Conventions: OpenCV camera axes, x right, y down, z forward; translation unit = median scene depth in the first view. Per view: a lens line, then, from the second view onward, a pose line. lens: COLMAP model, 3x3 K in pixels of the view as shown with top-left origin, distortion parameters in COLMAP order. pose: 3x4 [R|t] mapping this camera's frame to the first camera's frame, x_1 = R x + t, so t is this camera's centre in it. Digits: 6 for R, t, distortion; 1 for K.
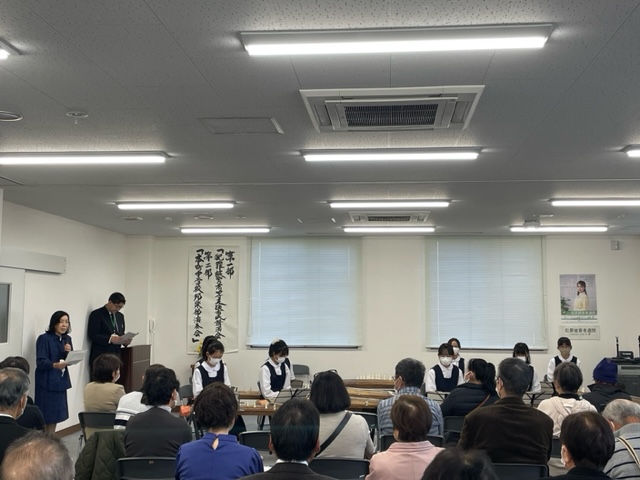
lens RADIAL K [[831.2, 0, 317.5], [0, 831.2, 240.8], [0, 0, 1]] dist [-0.065937, 0.000000]
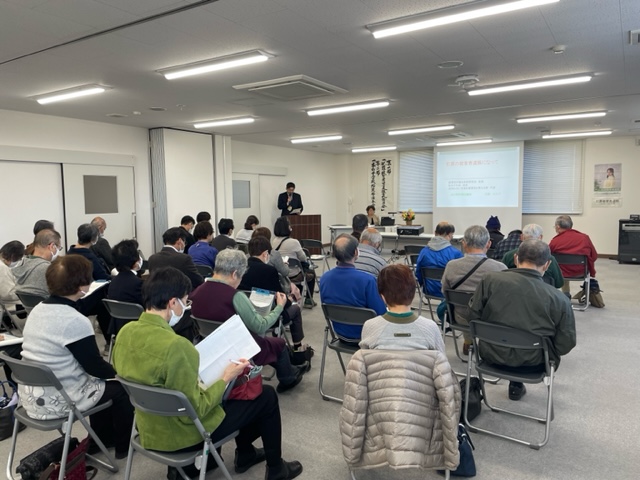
lens RADIAL K [[480.3, 0, 319.5], [0, 480.3, 243.2], [0, 0, 1]] dist [0.041395, -0.020432]
pose [[0.899040, 0.027466, -0.437004, 0.224973], [0.051427, 0.984500, 0.167677, 0.007192], [0.434835, -0.173222, 0.883692, -0.031180]]
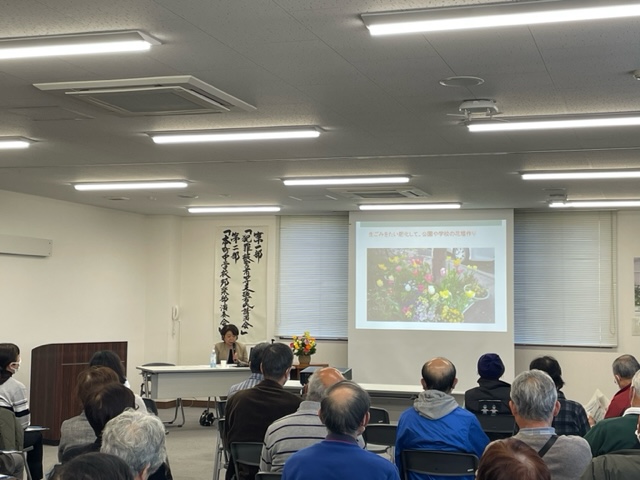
lens RADIAL K [[1017.9, 0, 323.2], [0, 1017.9, 235.8], [0, 0, 1]] dist [0.065243, 0.000000]
pose [[0.980408, -0.005067, -0.196911, 0.182852], [0.008304, 0.999844, 0.015615, -0.000162], [0.196801, -0.016944, 0.980297, -0.074189]]
